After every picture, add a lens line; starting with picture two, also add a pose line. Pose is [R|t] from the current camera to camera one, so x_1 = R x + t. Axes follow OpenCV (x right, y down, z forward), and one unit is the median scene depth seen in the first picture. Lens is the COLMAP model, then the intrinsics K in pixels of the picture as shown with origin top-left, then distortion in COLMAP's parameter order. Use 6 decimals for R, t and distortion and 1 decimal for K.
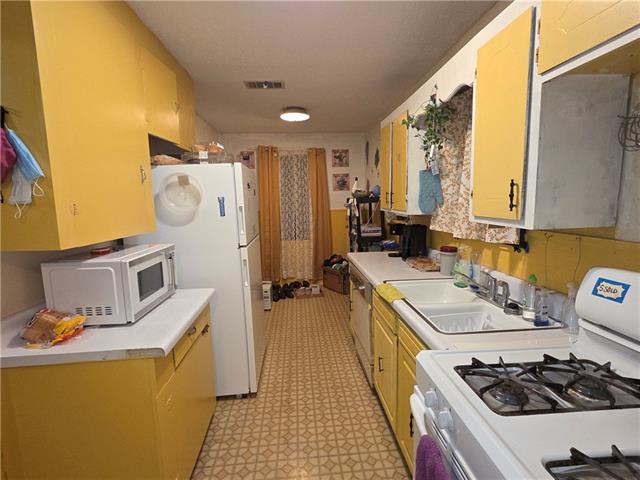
lens RADIAL K [[317.0, 0, 321.7], [0, 317.0, 241.5], [0, 0, 1]] dist [0.004170, 0.000333]
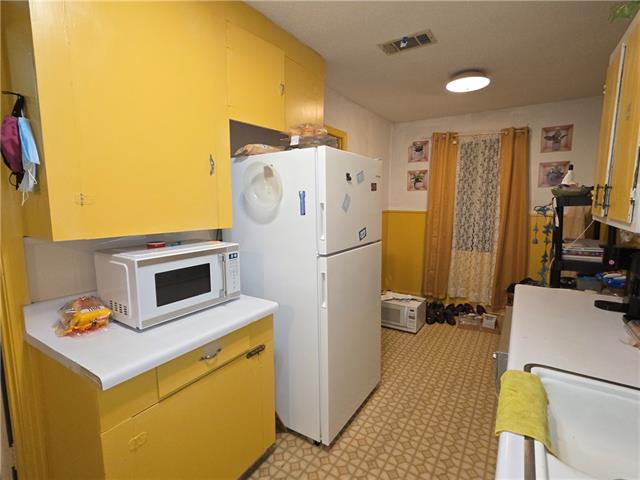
lens RADIAL K [[317.0, 0, 320.7], [0, 317.0, 240.9], [0, 0, 1]] dist [0.004170, 0.000333]
pose [[0.796131, 0.099968, -0.596810, 0.118951], [-0.099113, 0.994483, 0.034365, -0.027286], [0.596953, 0.031792, 0.801646, 0.225564]]
